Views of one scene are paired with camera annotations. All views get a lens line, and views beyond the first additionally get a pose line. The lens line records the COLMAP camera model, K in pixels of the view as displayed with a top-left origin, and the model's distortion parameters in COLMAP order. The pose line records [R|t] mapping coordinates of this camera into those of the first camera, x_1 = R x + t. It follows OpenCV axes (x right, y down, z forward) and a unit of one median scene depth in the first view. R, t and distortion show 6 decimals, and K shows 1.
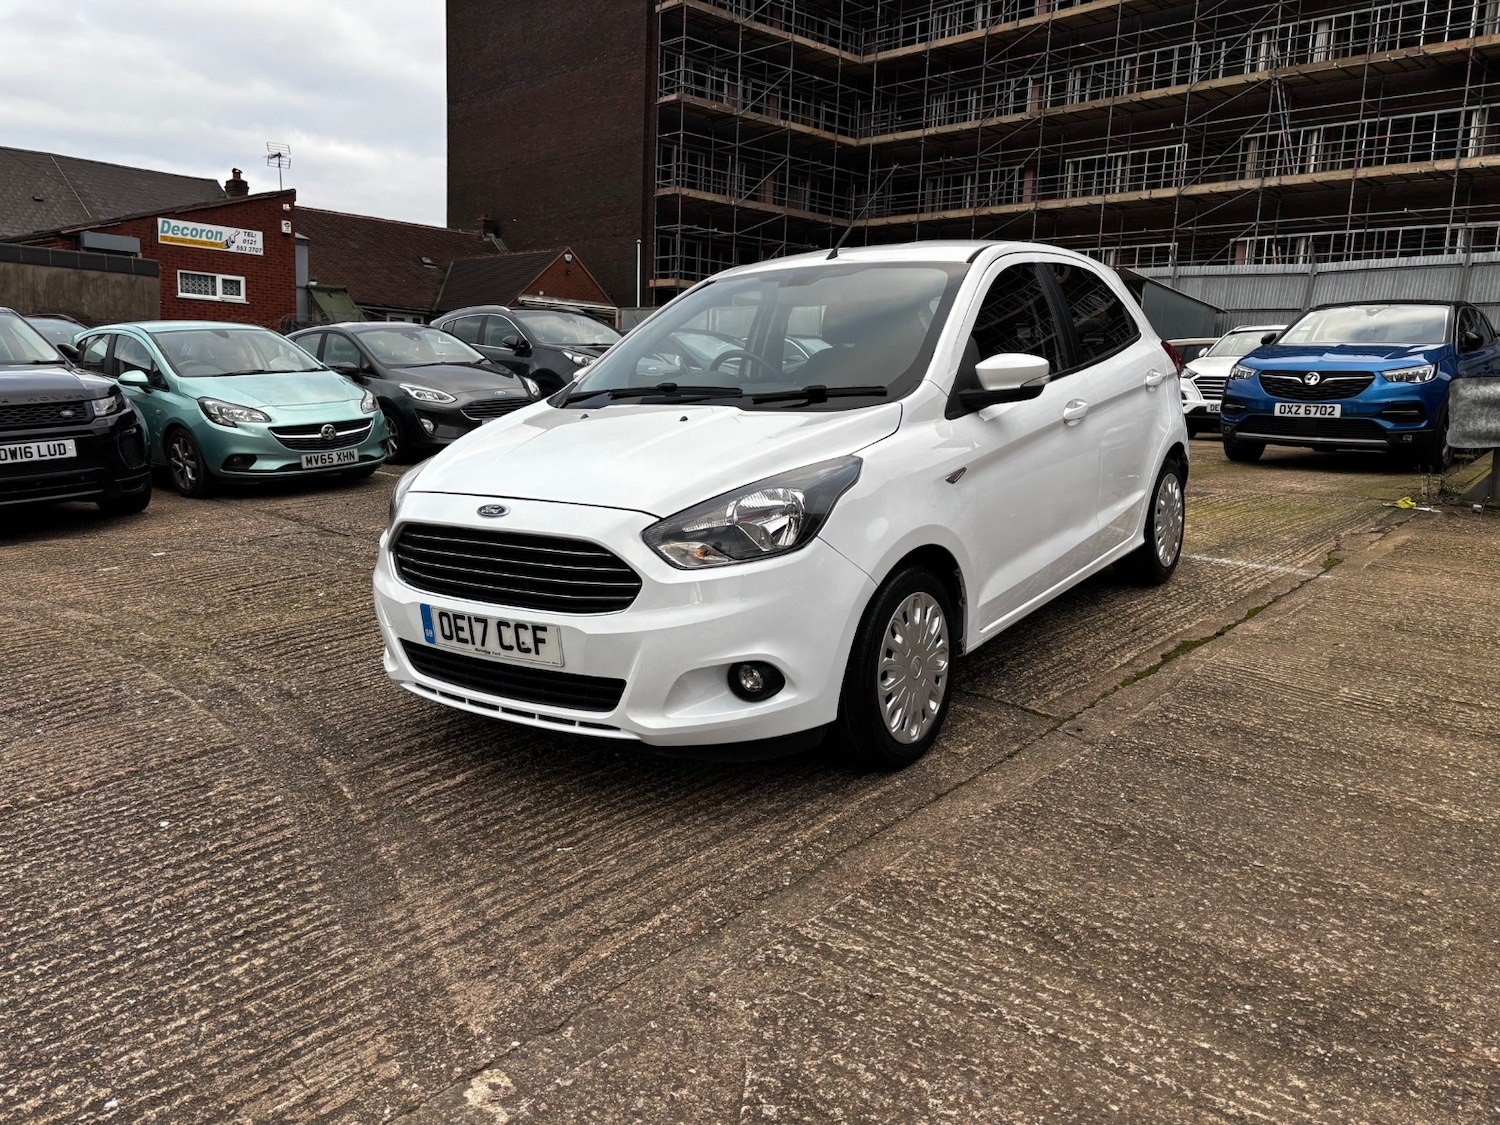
lens RADIAL K [[1136.8, 0, 749.6], [0, 1136.8, 545.3], [0, 0, 1]] dist [0.039859, -0.039422]
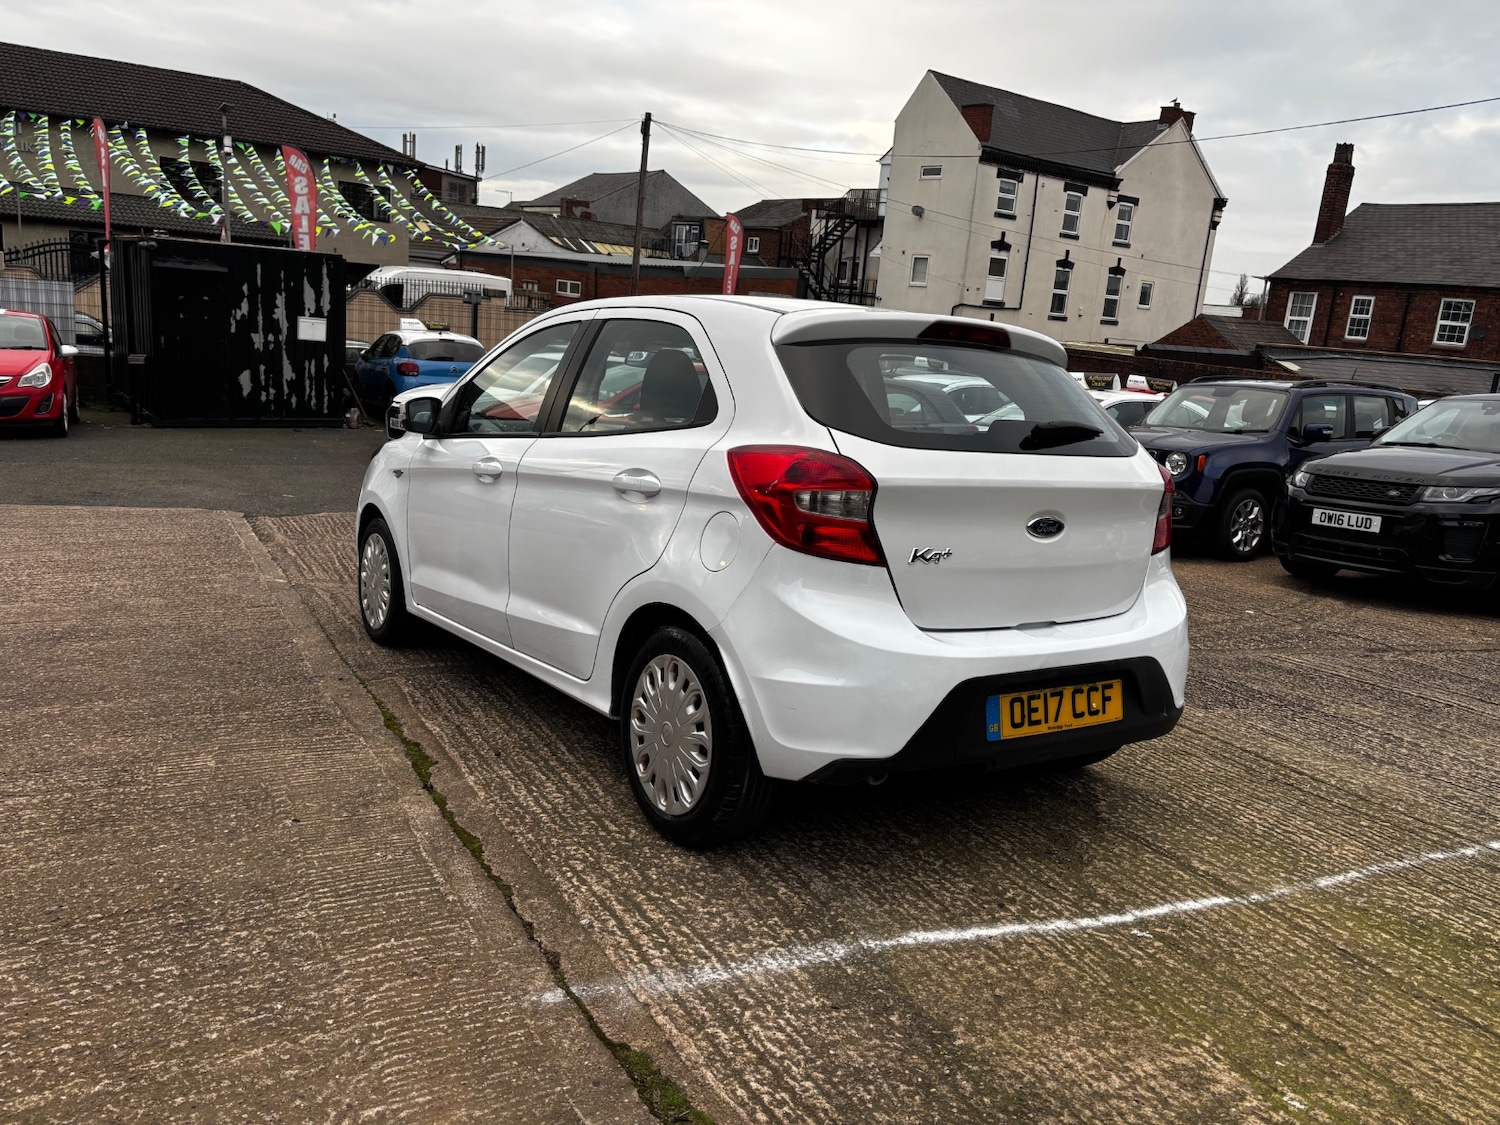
lens RADIAL K [[1152.8, 0, 768.9], [0, 1152.8, 537.8], [0, 0, 1]] dist [0.016773, -0.002224]
pose [[-0.335481, 0.128883, -0.933189, 0.193728], [-0.230374, 0.949296, 0.213927, -0.055885], [0.913444, 0.286751, -0.288779, 0.258800]]
